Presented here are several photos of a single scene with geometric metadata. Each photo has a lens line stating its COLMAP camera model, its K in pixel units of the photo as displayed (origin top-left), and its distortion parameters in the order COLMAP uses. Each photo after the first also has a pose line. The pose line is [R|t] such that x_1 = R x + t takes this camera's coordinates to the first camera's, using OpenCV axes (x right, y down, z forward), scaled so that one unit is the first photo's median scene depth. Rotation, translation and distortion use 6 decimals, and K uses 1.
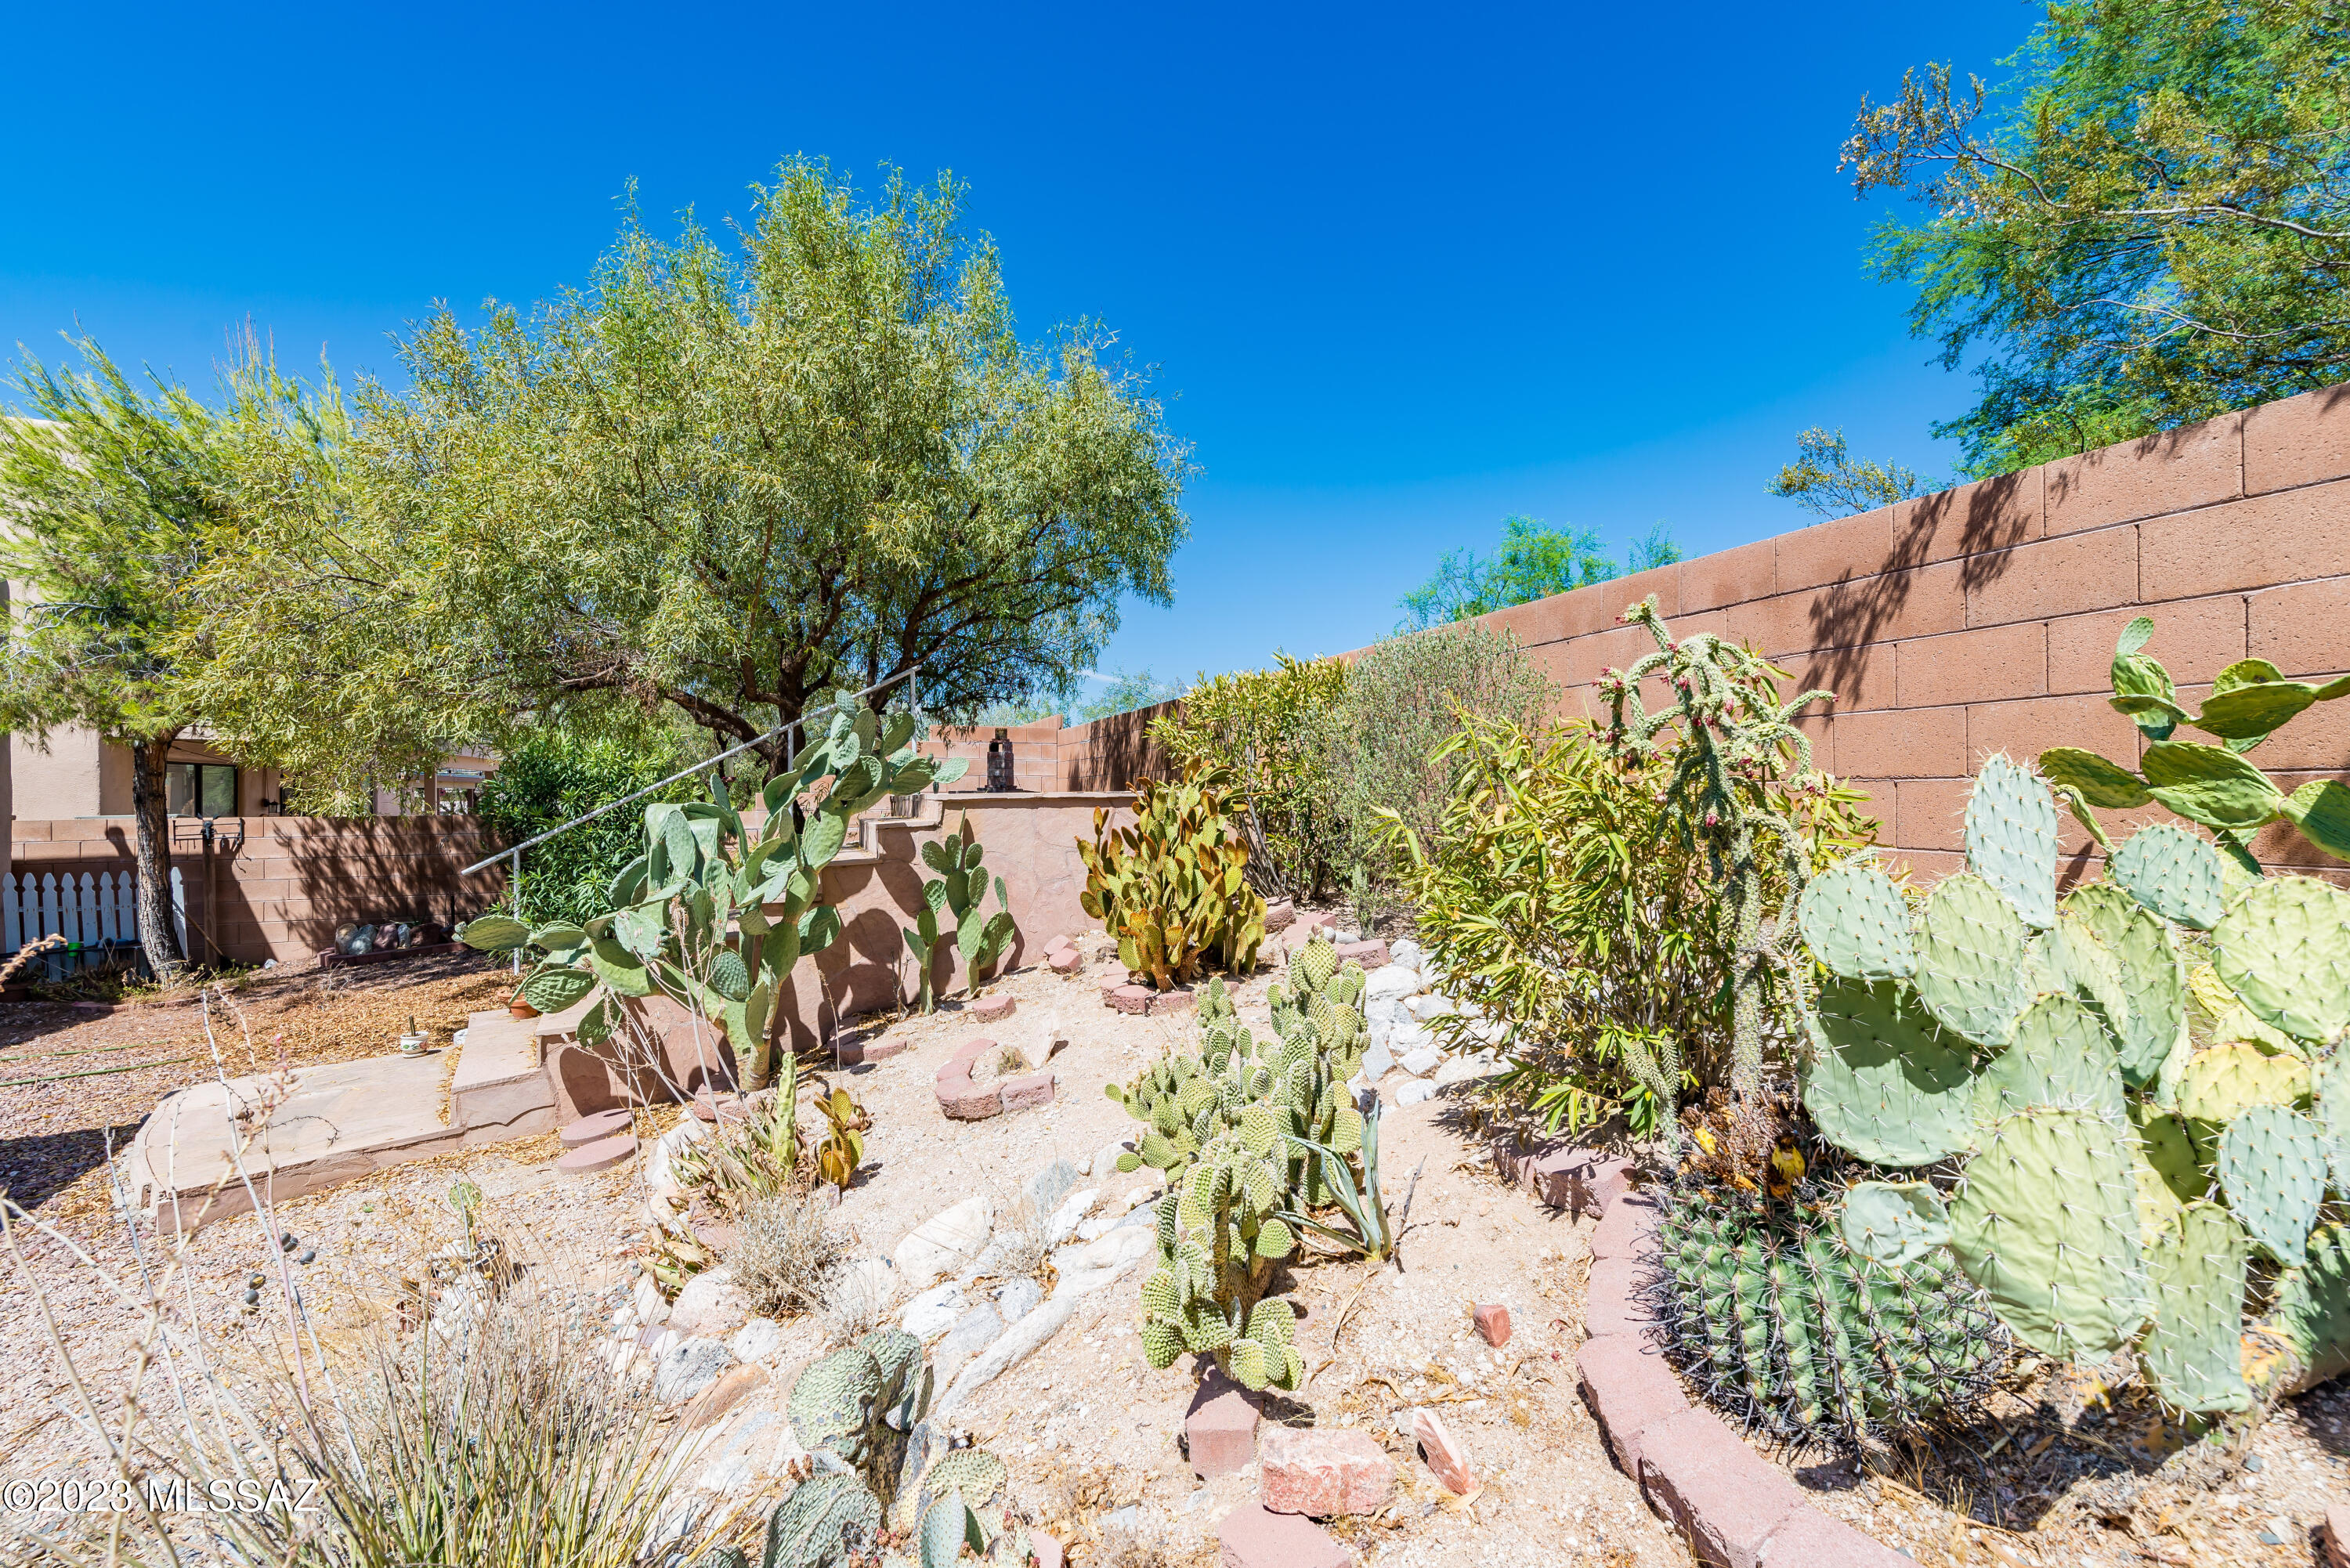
lens RADIAL K [[1013.1, 0, 1180.0], [0, 1013.1, 792.4], [0, 0, 1]] dist [0.004725, -0.000580]
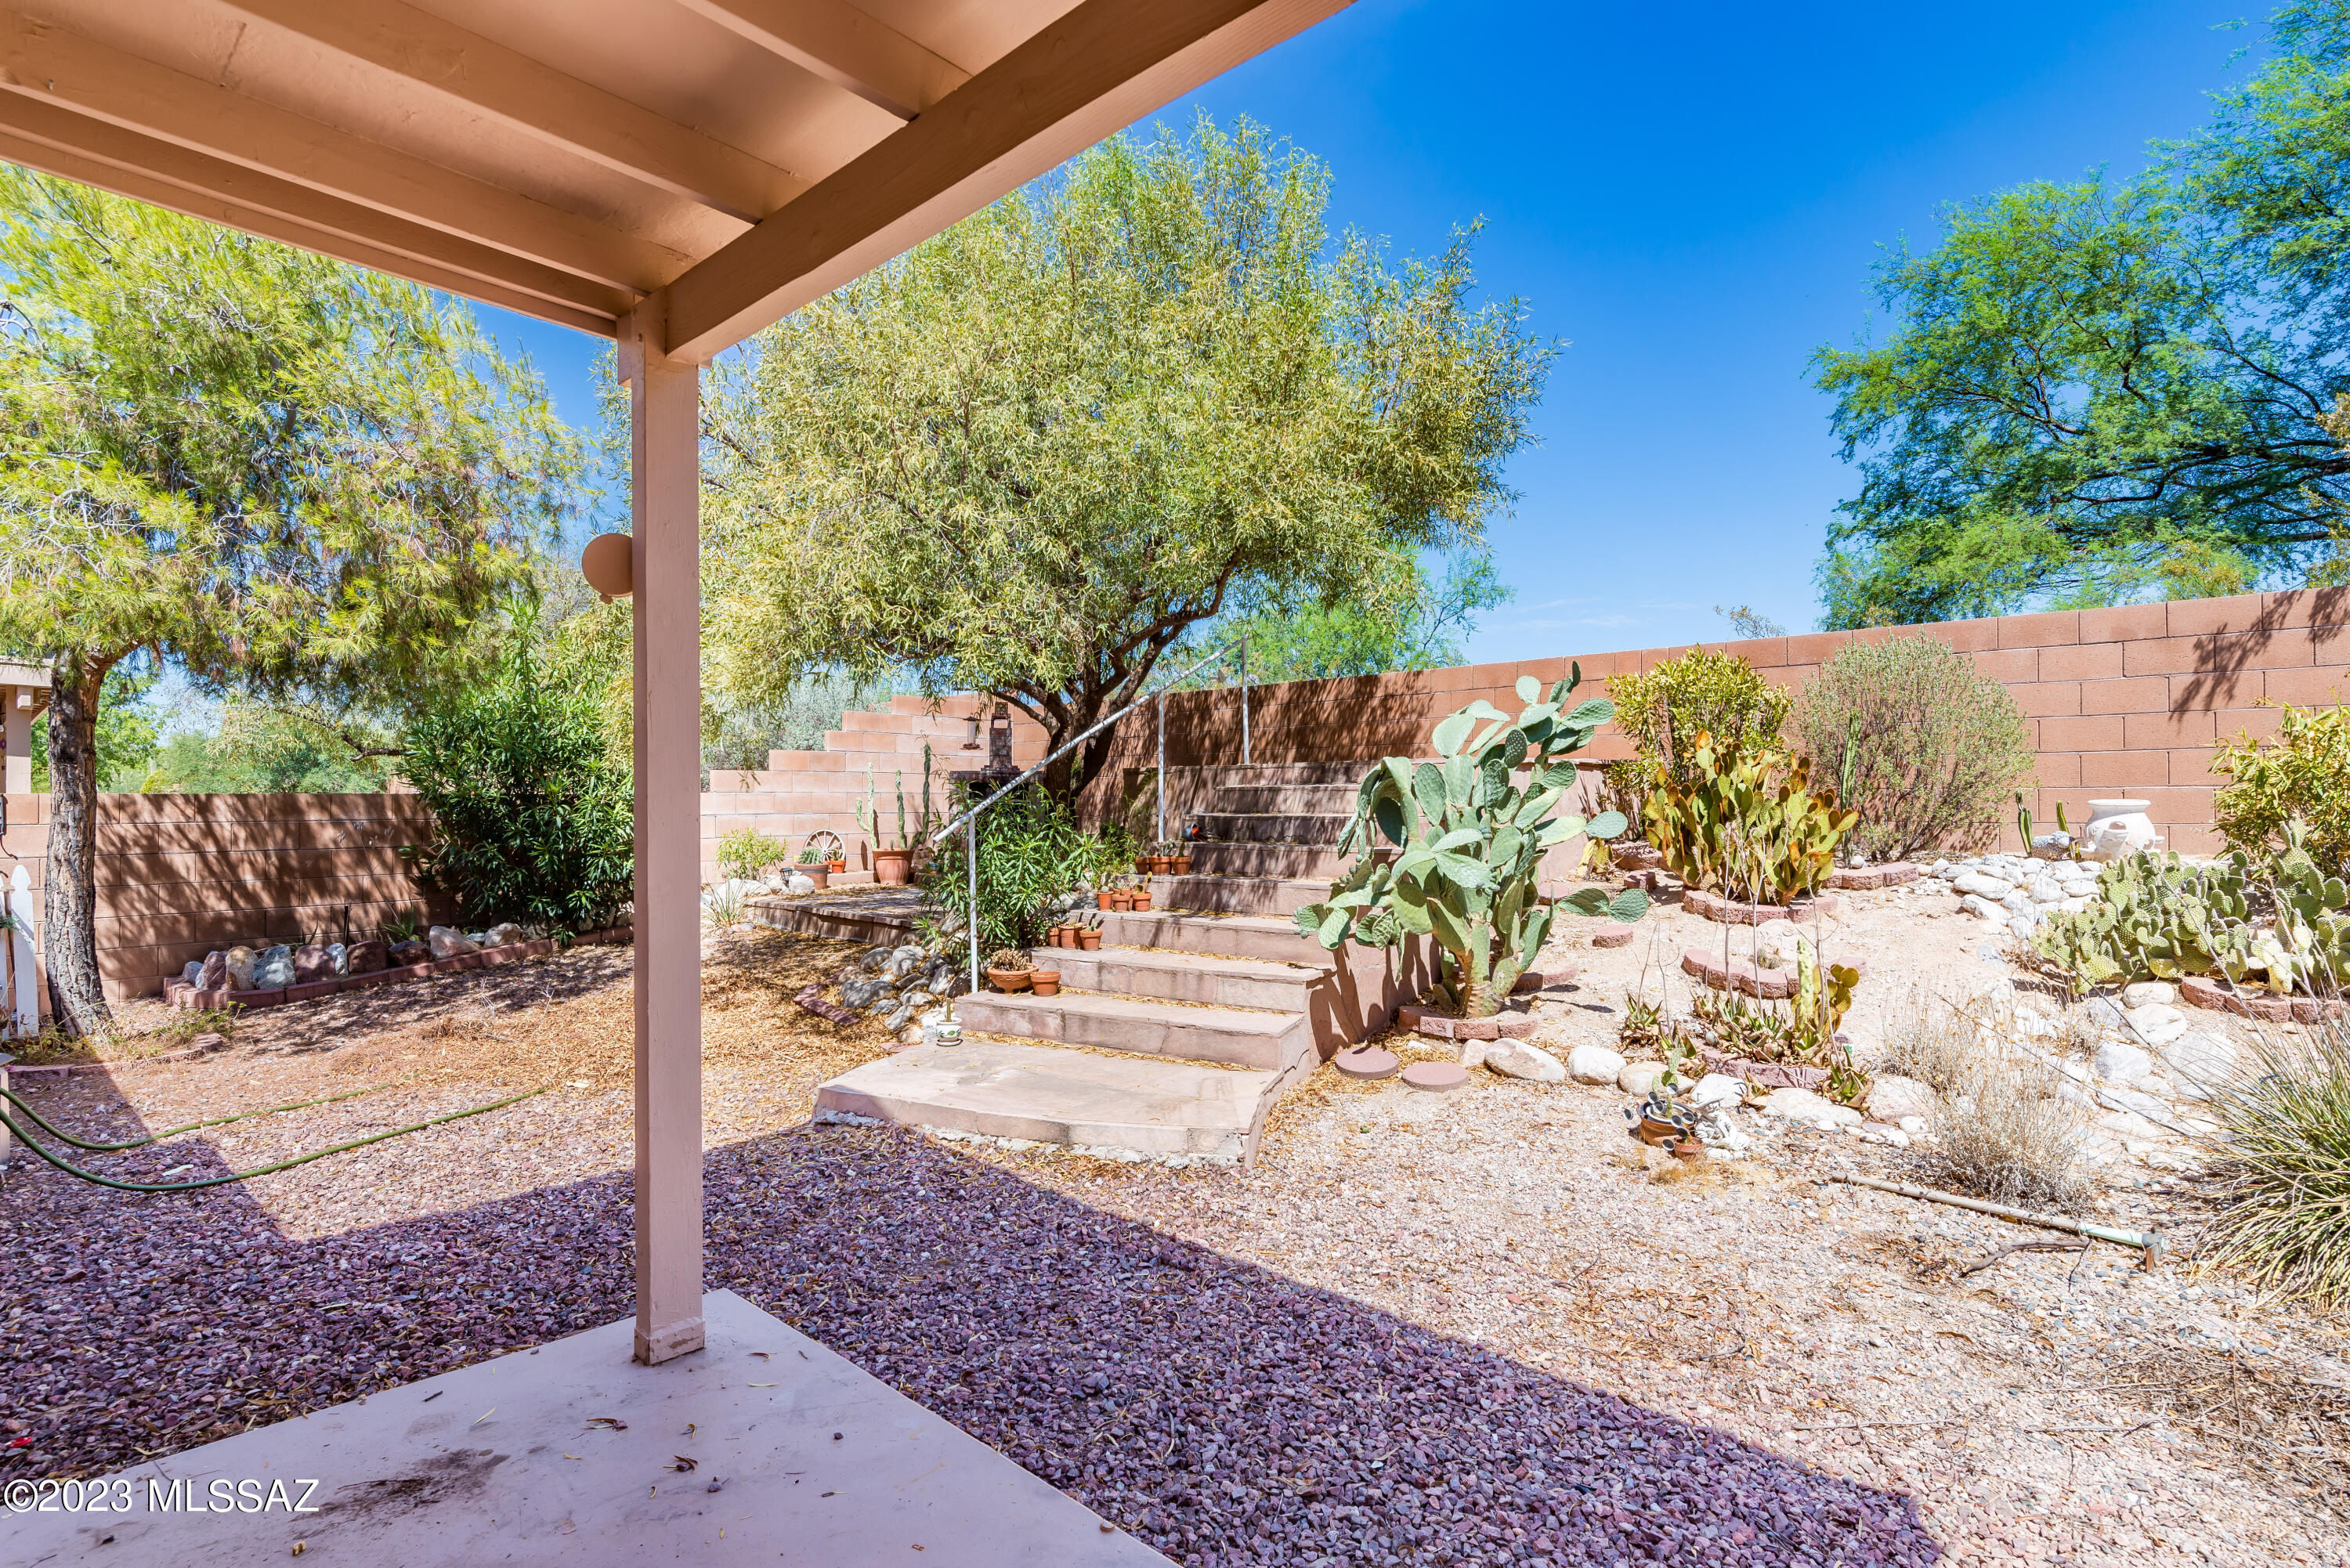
lens RADIAL K [[1163.1, 0, 1140.1], [0, 1163.1, 766.5], [0, 0, 1]] dist [-0.000256, 0.000028]
pose [[0.896474, 0.008564, 0.443013, -1.114384], [-0.004710, 0.999941, -0.009799, 0.031173], [-0.443071, 0.006698, 0.896462, 0.022843]]
